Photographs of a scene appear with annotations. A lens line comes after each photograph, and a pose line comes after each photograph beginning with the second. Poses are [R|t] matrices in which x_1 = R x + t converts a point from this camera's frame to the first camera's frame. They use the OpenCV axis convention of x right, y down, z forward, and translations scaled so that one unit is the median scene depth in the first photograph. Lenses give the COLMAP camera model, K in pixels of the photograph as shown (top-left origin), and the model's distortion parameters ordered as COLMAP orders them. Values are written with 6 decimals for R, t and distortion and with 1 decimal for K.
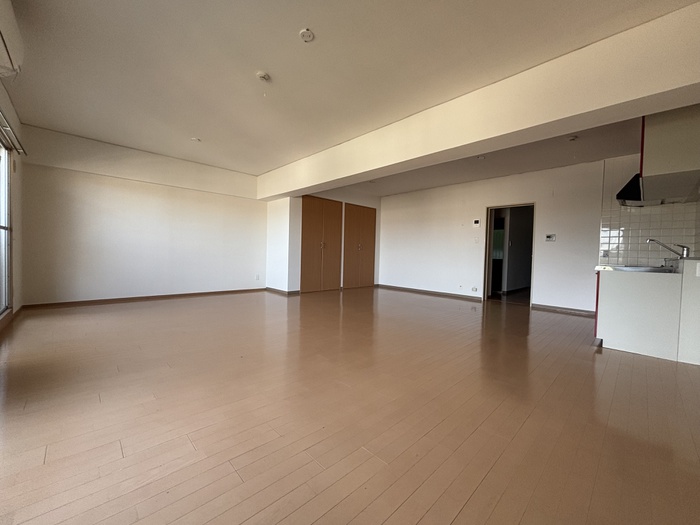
lens RADIAL K [[279.0, 0, 350.0], [0, 279.0, 262.5], [0, 0, 1]] dist [-0.015028, 0.006649]
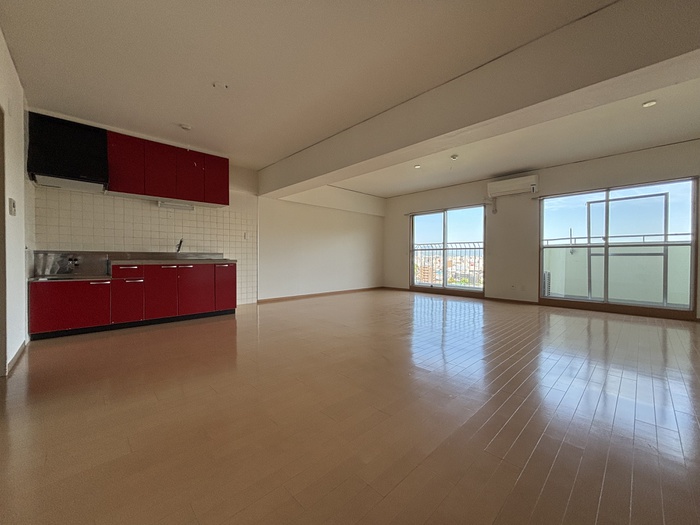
lens RADIAL K [[279.0, 0, 350.0], [0, 279.0, 262.5], [0, 0, 1]] dist [-0.015028, 0.006649]
pose [[-0.999522, -0.030631, -0.004264, 0.155848], [-0.030776, 0.998748, 0.039428, -0.027737], [0.003051, 0.039541, -0.999213, 1.293316]]
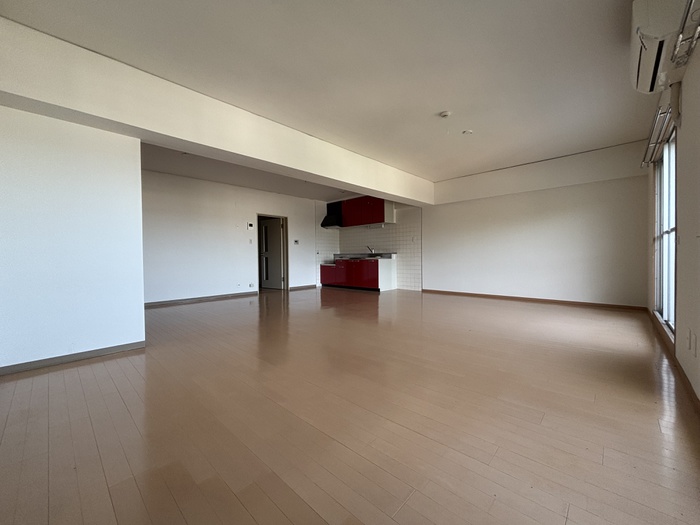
lens RADIAL K [[279.0, 0, 350.0], [0, 279.0, 262.5], [0, 0, 1]] dist [-0.015028, 0.006649]
pose [[-0.056920, -0.049227, 0.997164, -0.729474], [0.035630, 0.998047, 0.051305, -0.040641], [-0.997743, 0.038450, -0.055055, 0.708909]]
